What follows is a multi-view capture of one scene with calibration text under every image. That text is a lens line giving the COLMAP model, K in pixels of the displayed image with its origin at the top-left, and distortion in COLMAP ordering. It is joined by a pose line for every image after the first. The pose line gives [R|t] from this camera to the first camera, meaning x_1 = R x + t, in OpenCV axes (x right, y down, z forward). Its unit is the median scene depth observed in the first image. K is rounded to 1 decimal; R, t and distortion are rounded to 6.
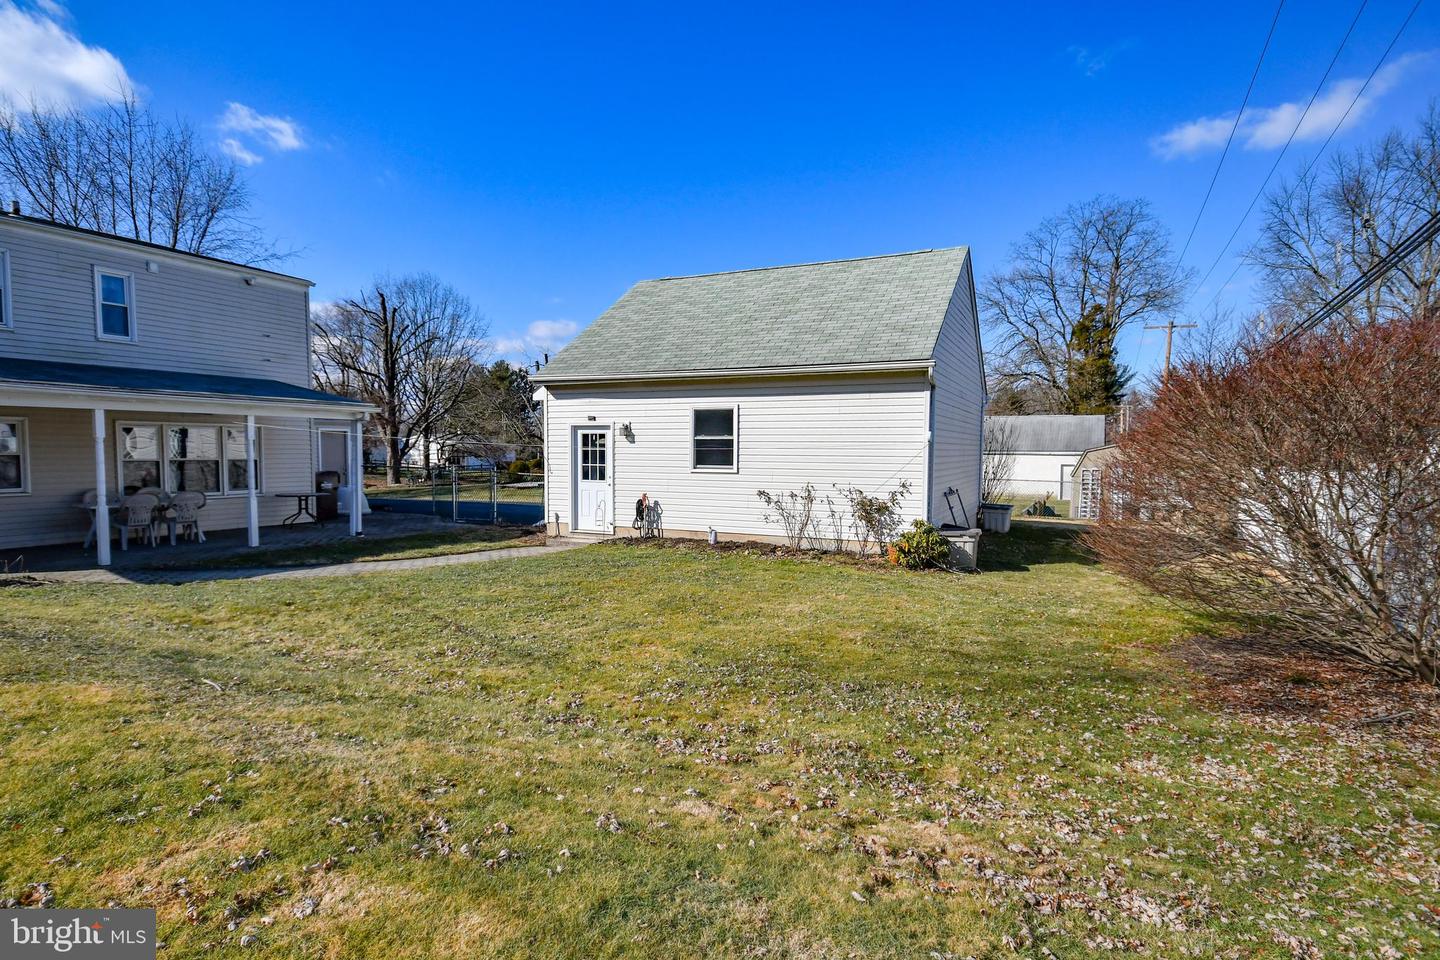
lens RADIAL K [[709.9, 0, 713.0], [0, 709.9, 494.1], [0, 0, 1]] dist [0.000593, 0.008459]
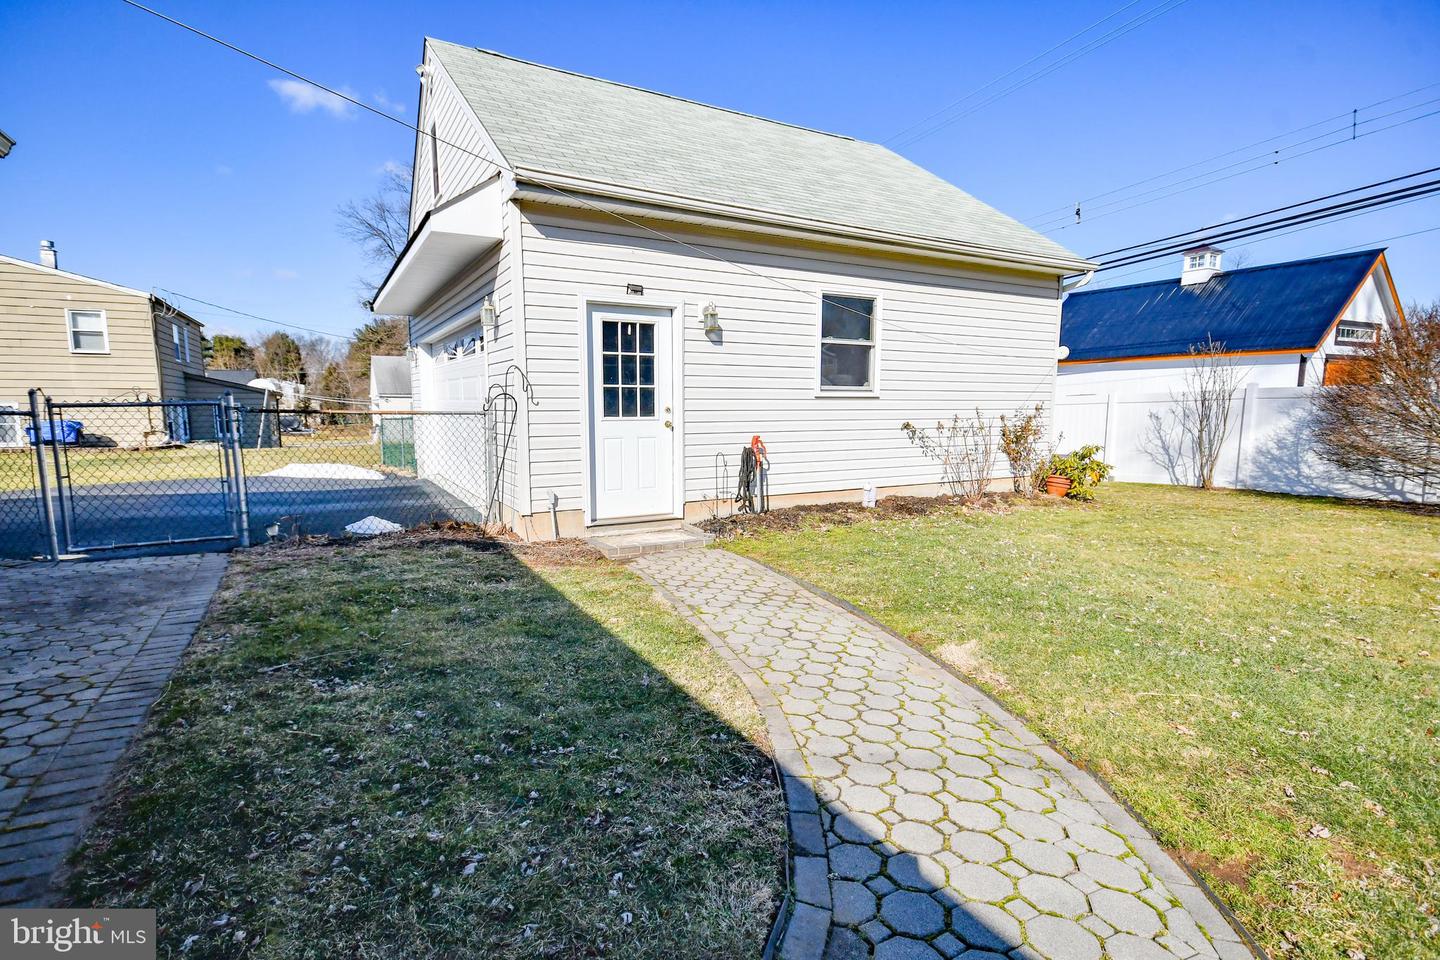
lens RADIAL K [[709.9, 0, 713.0], [0, 709.9, 494.1], [0, 0, 1]] dist [0.000593, 0.008459]
pose [[0.573372, -0.110621, 0.811793, -0.556370], [0.053437, 0.993782, 0.097678, -0.011459], [-0.817551, -0.012626, 0.575718, 0.677225]]
